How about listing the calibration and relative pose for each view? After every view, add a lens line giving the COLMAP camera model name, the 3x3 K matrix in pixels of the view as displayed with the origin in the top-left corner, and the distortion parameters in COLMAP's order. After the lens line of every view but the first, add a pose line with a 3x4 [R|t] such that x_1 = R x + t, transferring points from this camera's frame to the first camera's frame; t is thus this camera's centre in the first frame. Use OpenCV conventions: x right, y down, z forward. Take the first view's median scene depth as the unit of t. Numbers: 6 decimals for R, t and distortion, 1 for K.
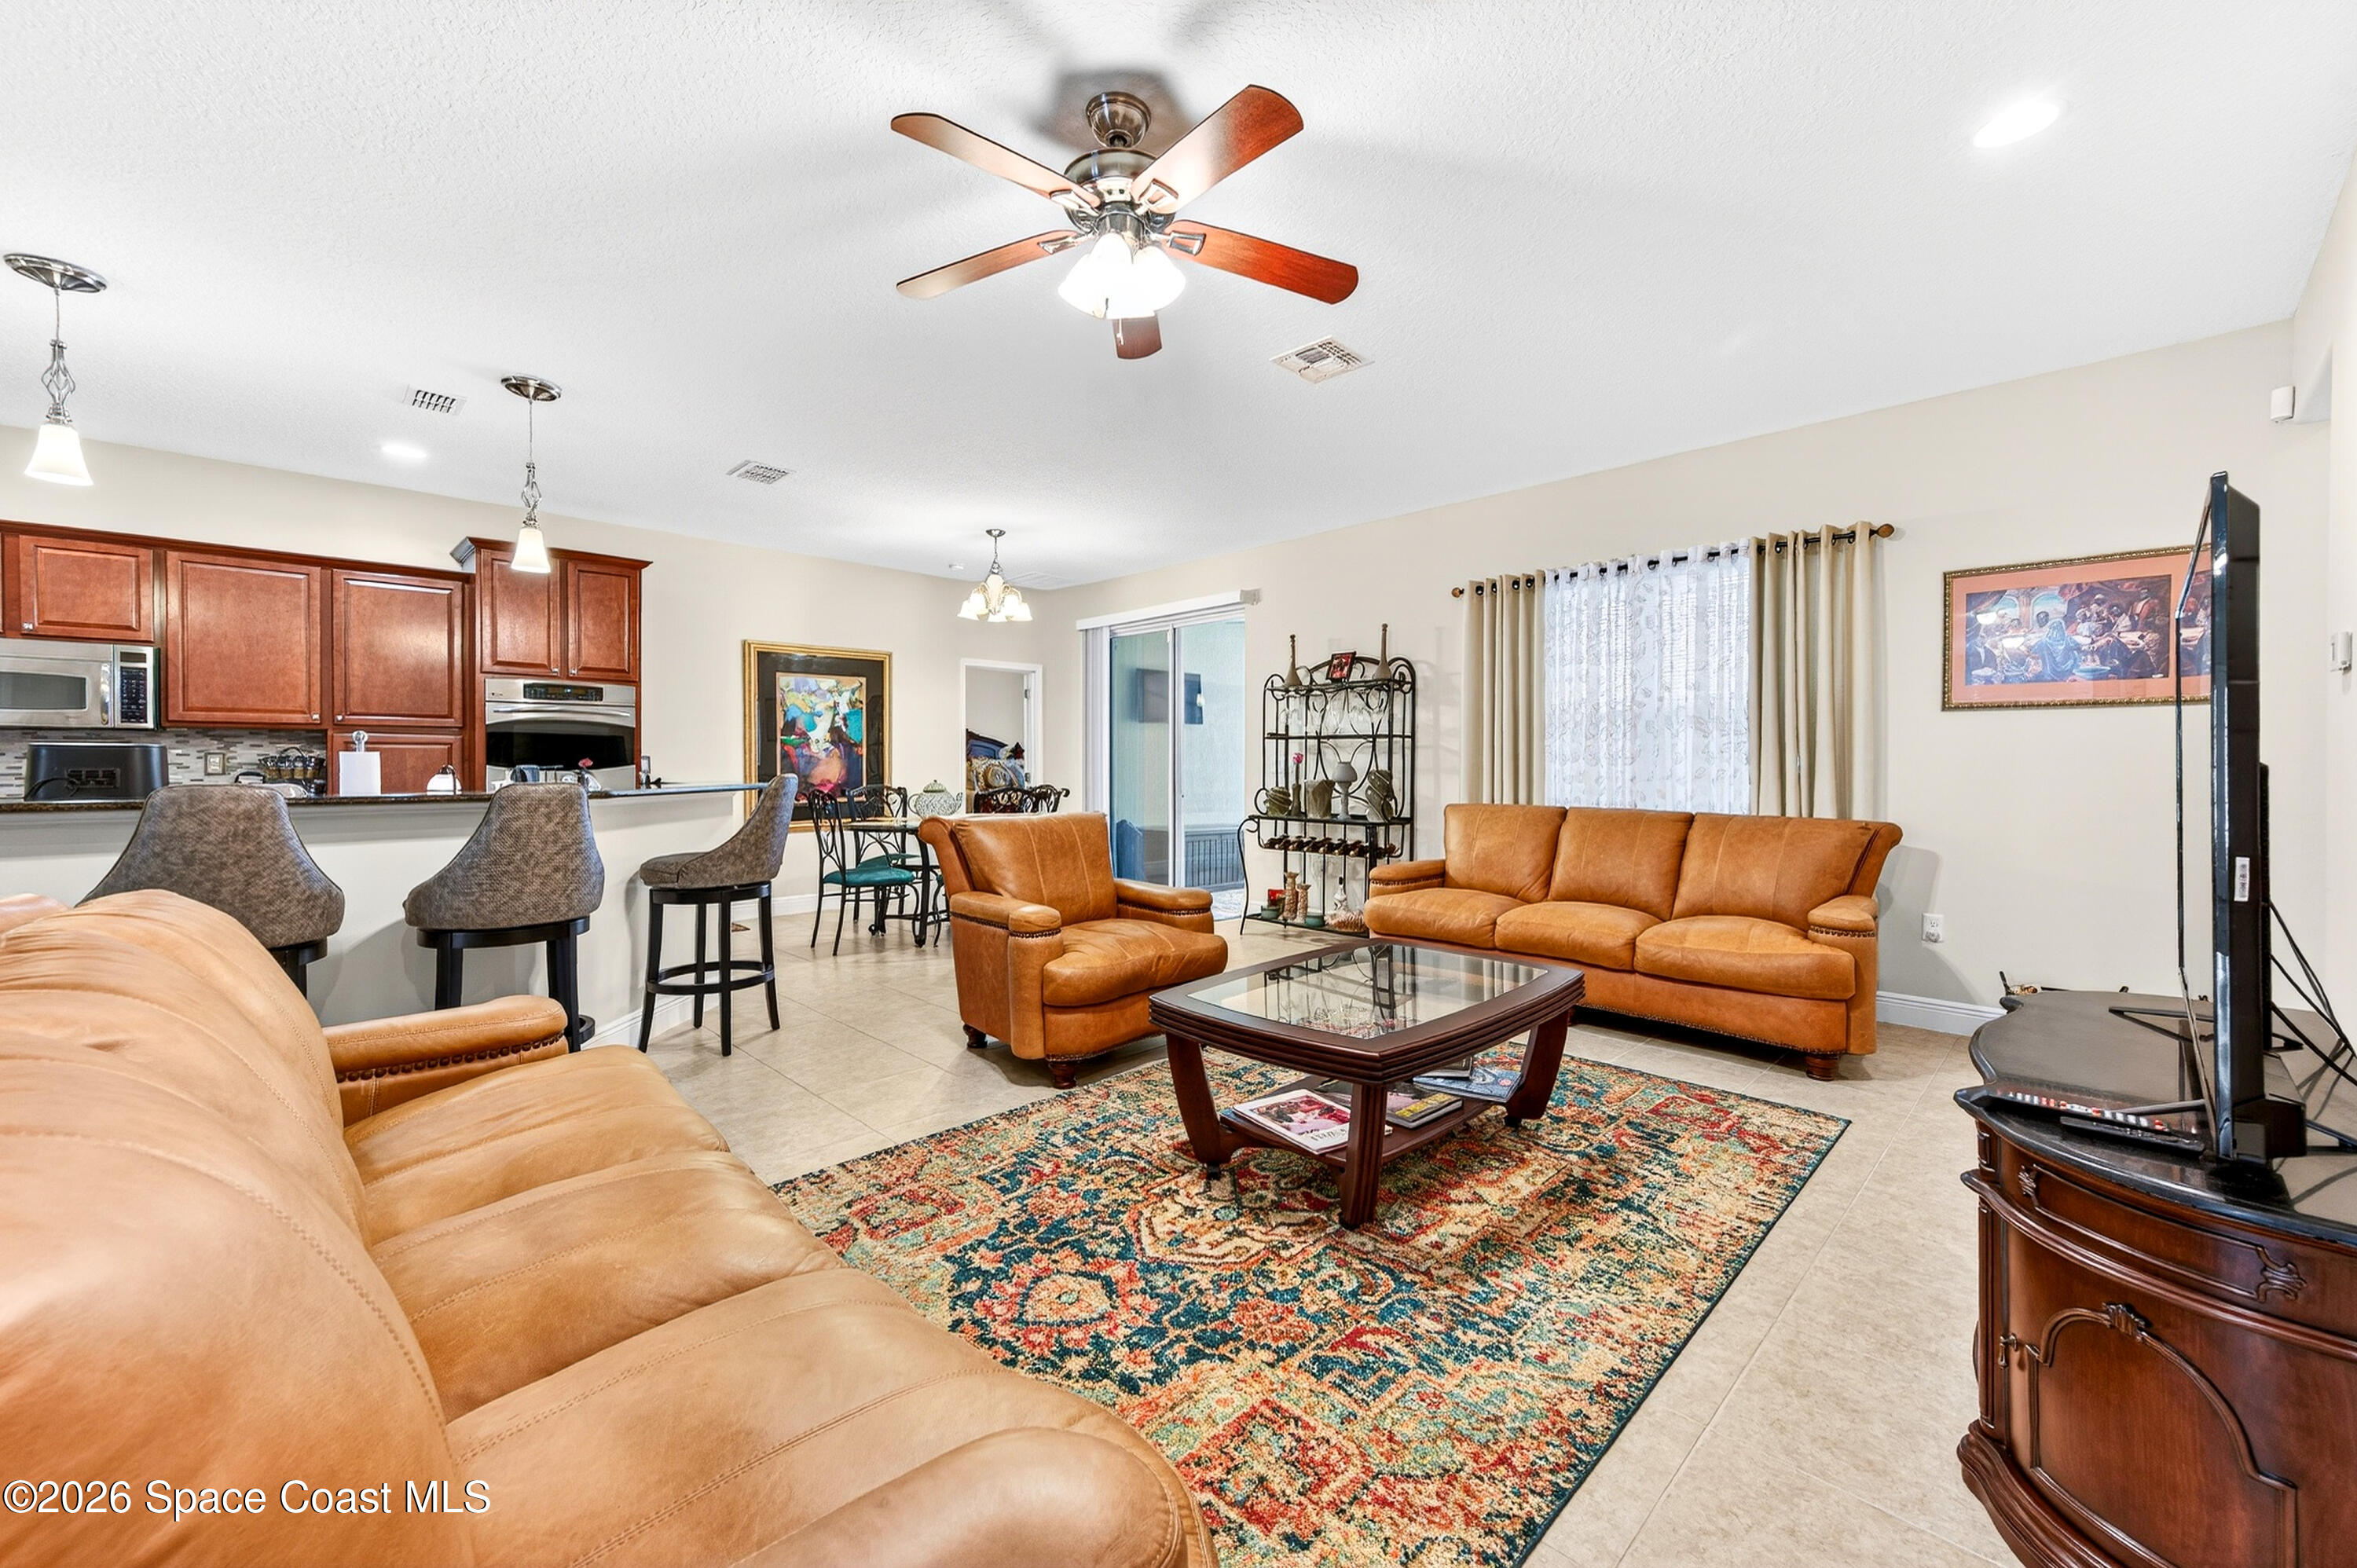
lens RADIAL K [[927.9, 0, 1186.6], [0, 927.9, 760.6], [0, 0, 1]] dist [0.000993, 0.000103]
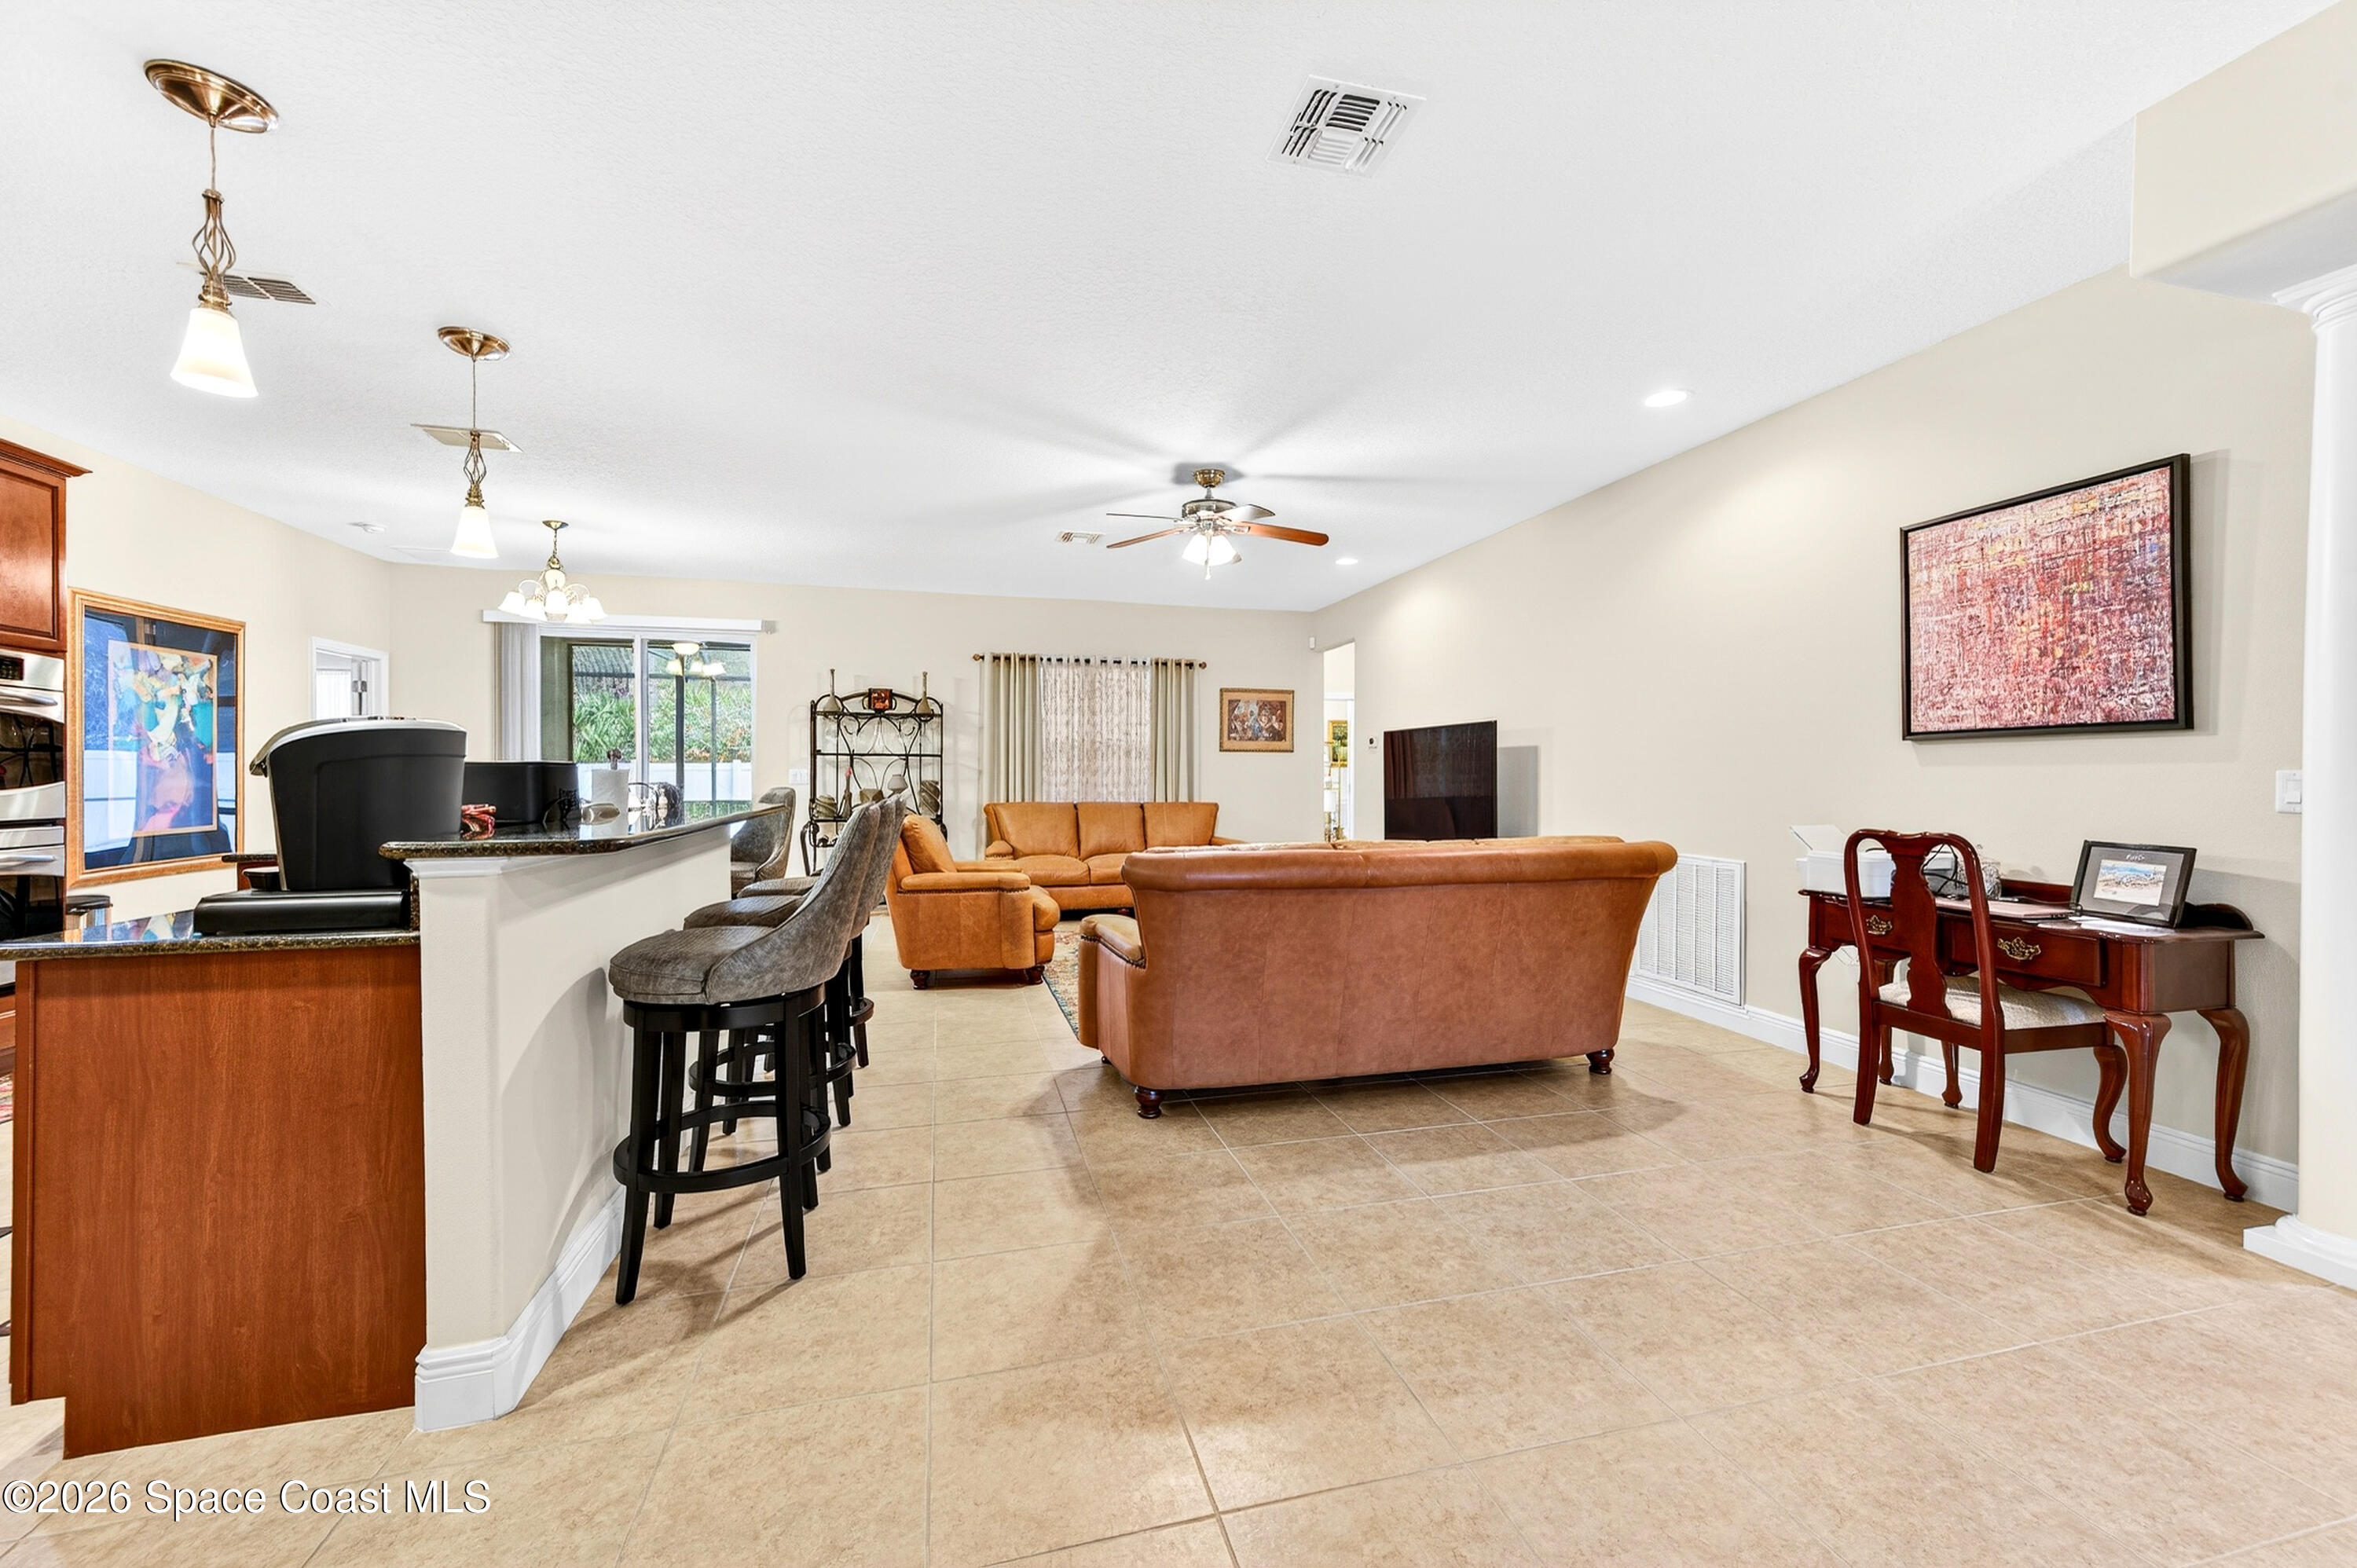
lens RADIAL K [[927.9, 0, 1186.6], [0, 927.9, 760.6], [0, 0, 1]] dist [0.000993, 0.000103]
pose [[0.489616, 0.010774, 0.871872, -0.866051], [-0.004598, 0.999942, -0.009775, -0.007837], [-0.871926, 0.000777, 0.489637, 0.005238]]
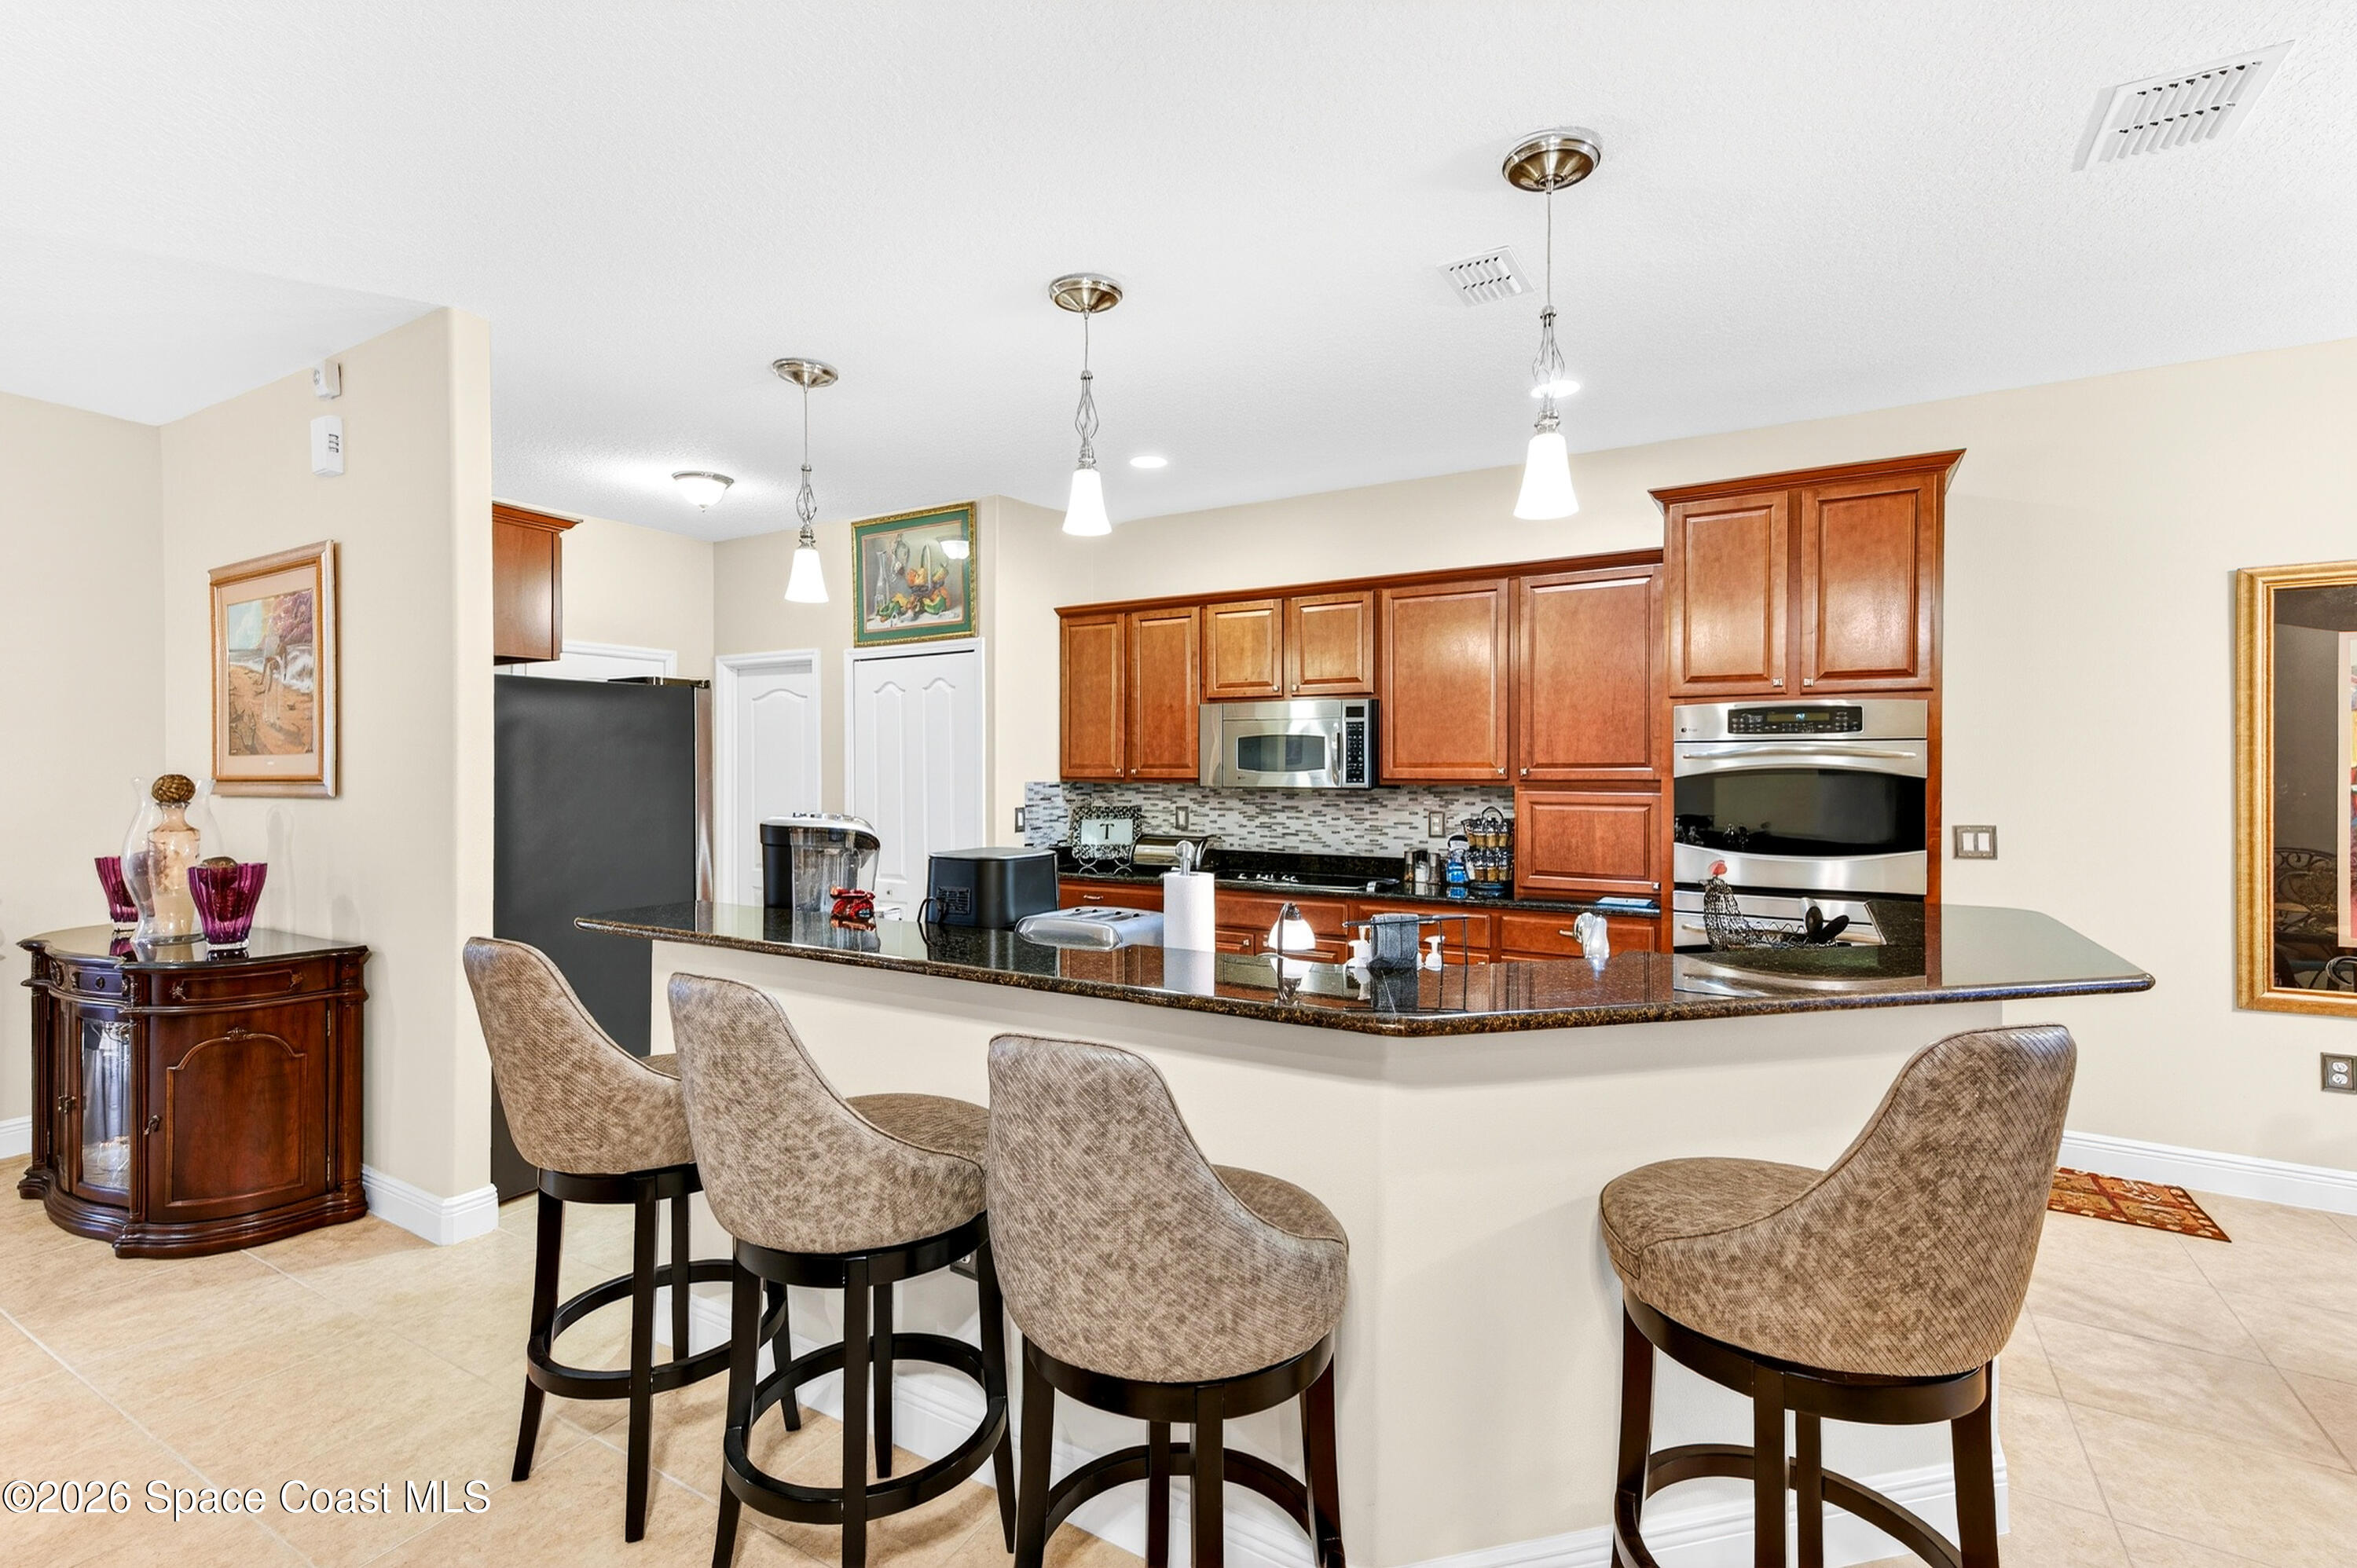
lens RADIAL K [[1058.3, 0, 1178.5], [0, 1058.3, 784.0], [0, 0, 1]] dist [0.016222, -0.000001]
pose [[0.248799, 0.010797, -0.968495, -0.132398], [0.004748, 0.999912, 0.012367, -0.045940], [0.968544, -0.007675, 0.248726, 0.491464]]
